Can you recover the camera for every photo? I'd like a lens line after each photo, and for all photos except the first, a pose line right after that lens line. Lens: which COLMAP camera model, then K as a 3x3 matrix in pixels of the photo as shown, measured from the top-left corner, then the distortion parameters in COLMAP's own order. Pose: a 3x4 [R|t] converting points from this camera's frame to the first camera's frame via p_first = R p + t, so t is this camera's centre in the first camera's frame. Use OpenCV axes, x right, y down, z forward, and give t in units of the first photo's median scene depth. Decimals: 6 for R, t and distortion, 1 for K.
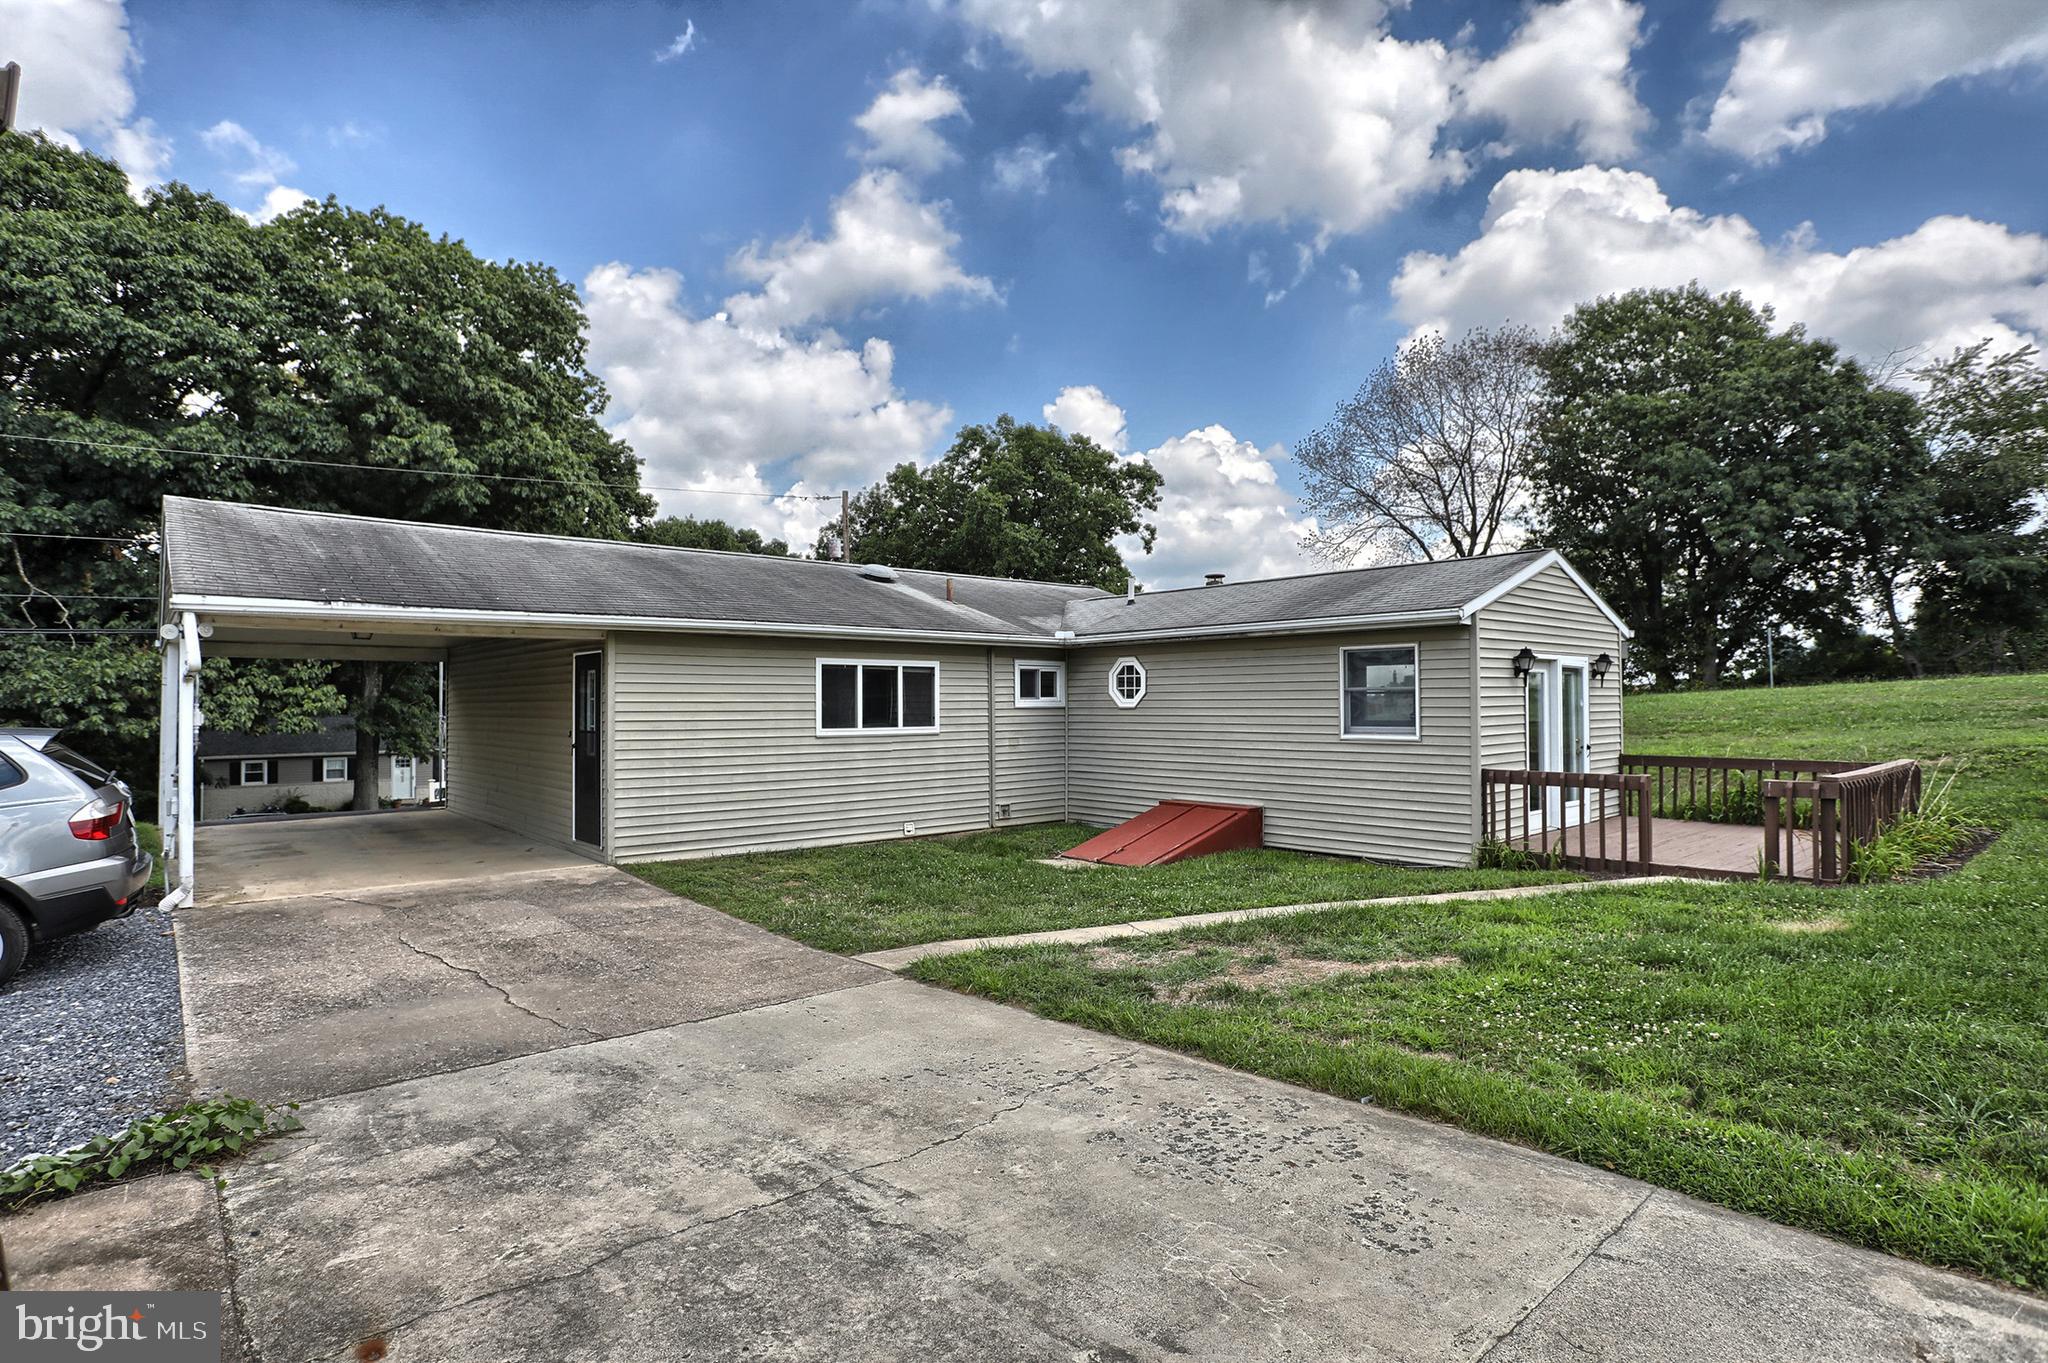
lens RADIAL K [[1076.6, 0, 1084.6], [0, 1076.6, 679.3], [0, 0, 1]] dist [-0.044644, 0.019195]
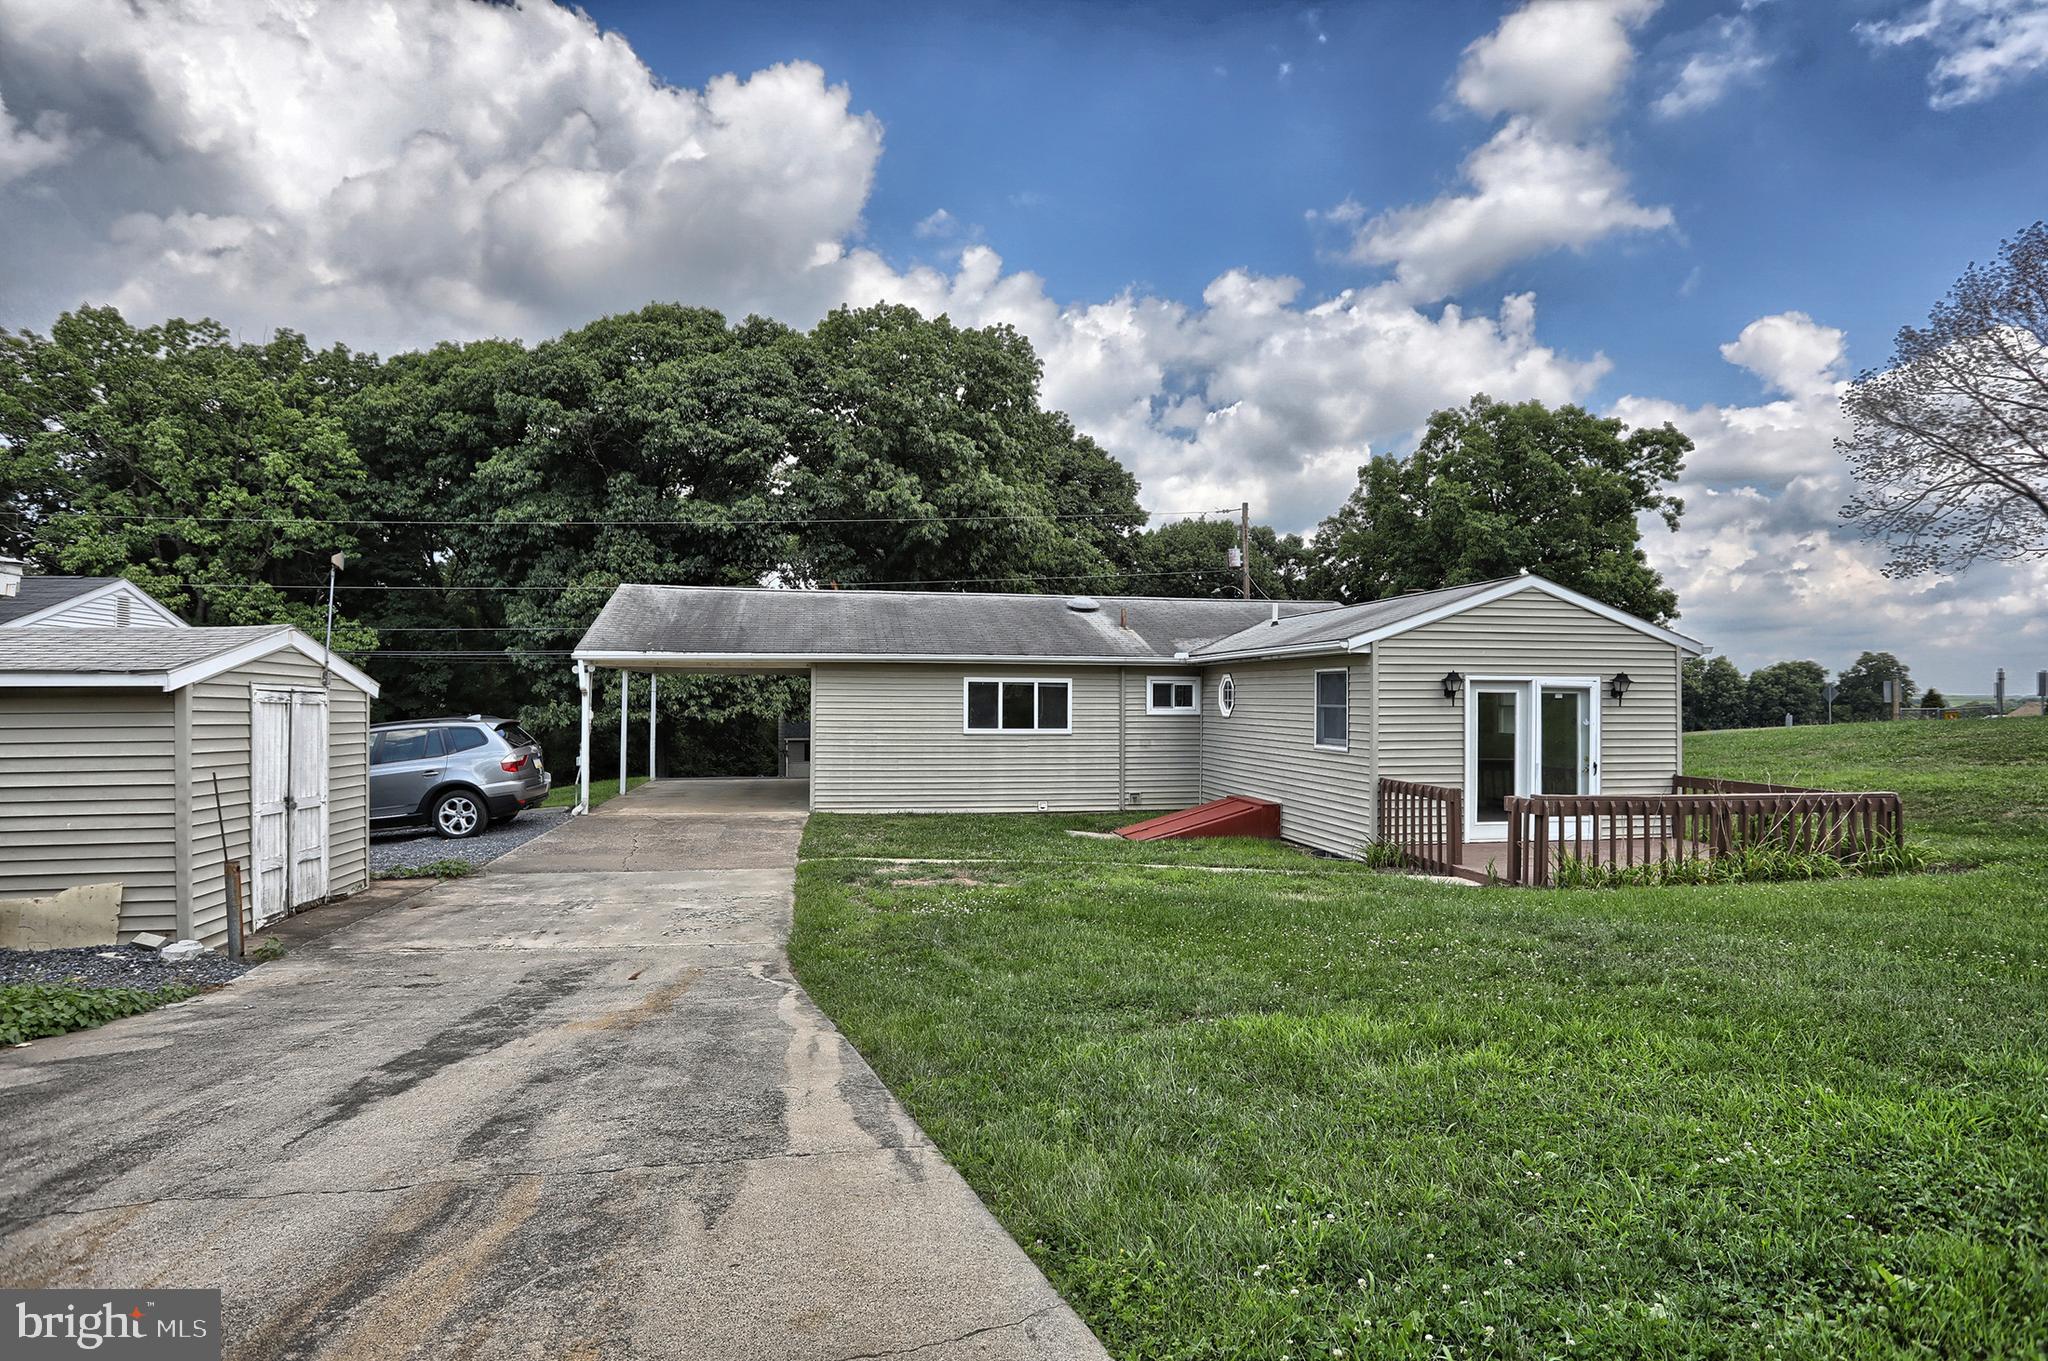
lens RADIAL K [[1143.3, 0, 1018.5], [0, 1143.3, 689.5], [0, 0, 1]] dist [-0.038590, 0.014329]
pose [[0.850475, 0.007998, -0.525954, 0.272123], [-0.001371, 0.999915, 0.012989, -0.010745], [0.526013, -0.010326, 0.850414, -0.099420]]
